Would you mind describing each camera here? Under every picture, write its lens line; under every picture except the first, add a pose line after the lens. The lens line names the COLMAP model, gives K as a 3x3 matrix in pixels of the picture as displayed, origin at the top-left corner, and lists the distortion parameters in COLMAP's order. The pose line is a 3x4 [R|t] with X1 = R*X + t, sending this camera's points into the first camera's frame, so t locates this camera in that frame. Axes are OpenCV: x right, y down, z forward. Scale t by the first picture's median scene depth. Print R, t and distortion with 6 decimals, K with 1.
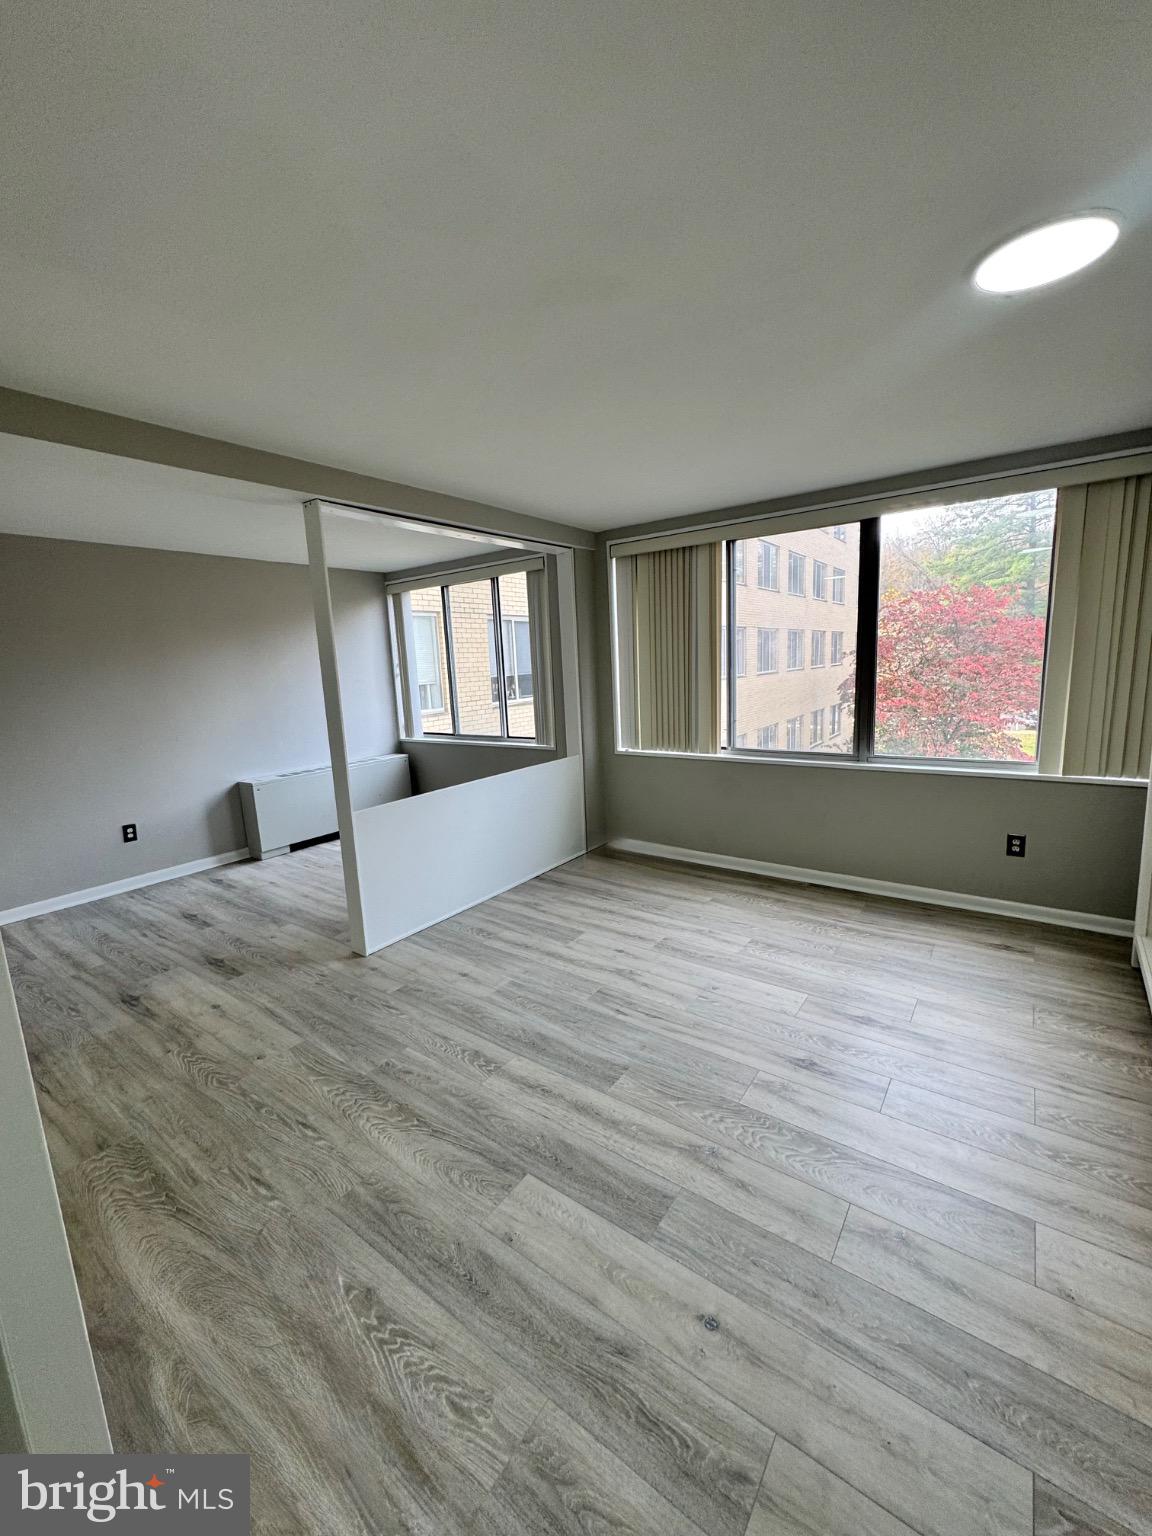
lens RADIAL K [[618.5, 0, 579.0], [0, 618.5, 767.1], [0, 0, 1]] dist [-0.002439, 0.001815]
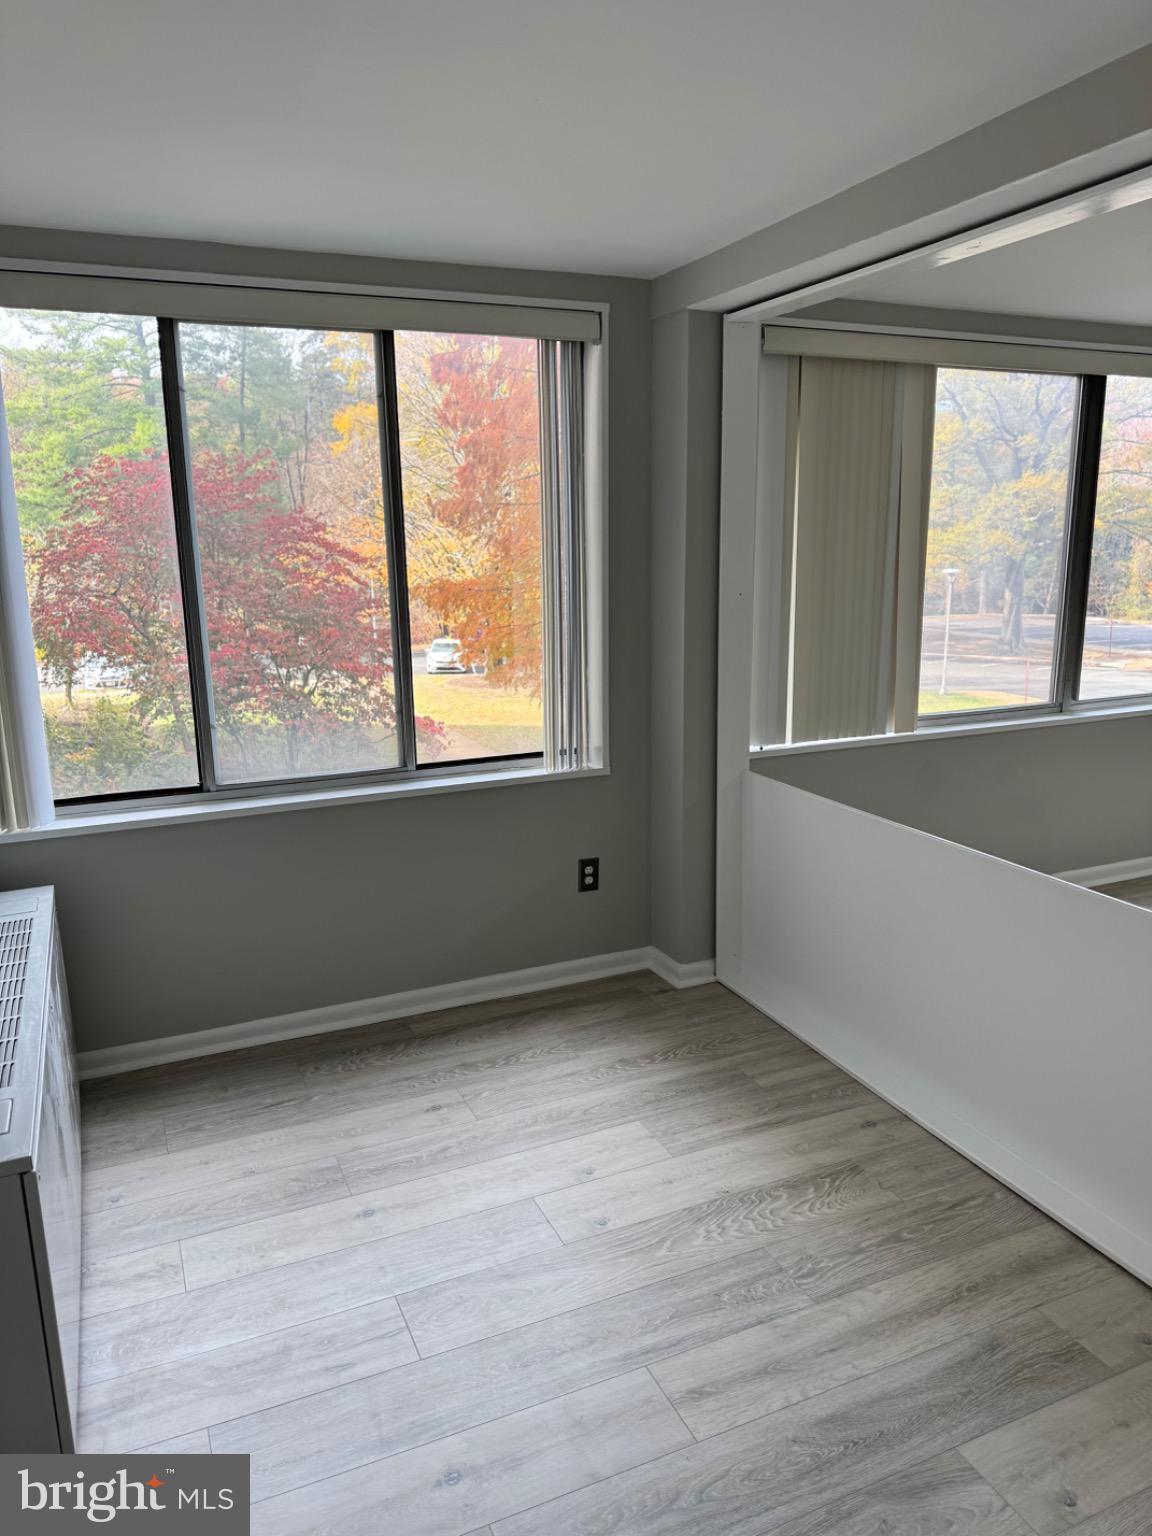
lens RADIAL K [[1087.5, 0, 583.0], [0, 1087.5, 773.6], [0, 0, 1]] dist [0.043072, -0.045298]
pose [[0.489787, -0.147960, 0.859195, -1.401236], [0.142531, 0.985824, 0.088517, -0.197149], [-0.860112, 0.079108, 0.503933, 1.270174]]
